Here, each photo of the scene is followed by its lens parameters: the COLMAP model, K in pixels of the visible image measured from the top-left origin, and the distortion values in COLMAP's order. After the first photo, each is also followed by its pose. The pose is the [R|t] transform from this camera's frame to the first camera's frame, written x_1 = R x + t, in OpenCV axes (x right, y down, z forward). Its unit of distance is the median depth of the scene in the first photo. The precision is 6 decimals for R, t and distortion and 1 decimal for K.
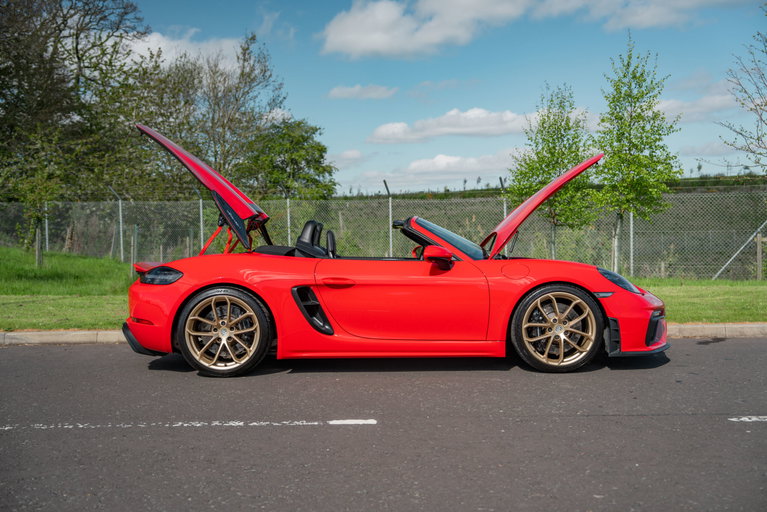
lens RADIAL K [[836.6, 0, 383.5], [0, 836.6, 256.0], [0, 0, 1]] dist [0.007750, 0.007744]
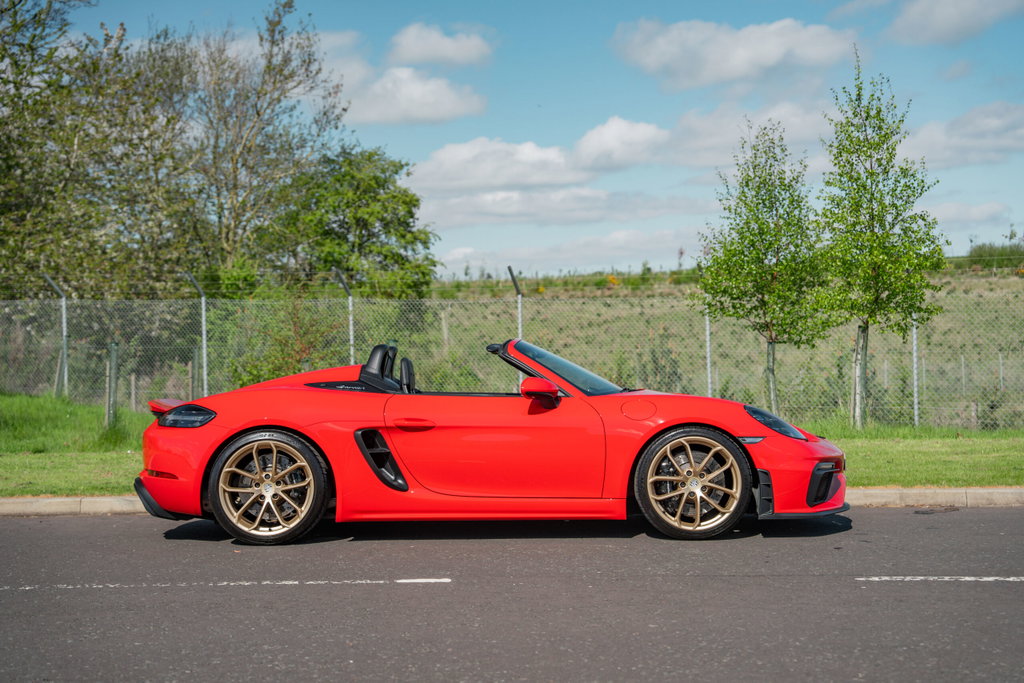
lens RADIAL K [[1612.4, 0, 511.5], [0, 1612.4, 326.7], [0, 0, 1]] dist [0.162226, 0.041362]
pose [[0.999904, -0.000874, -0.013858, 0.057202], [0.000310, 0.999173, -0.040661, 0.001710], [0.013882, 0.040653, 0.999077, -0.506711]]
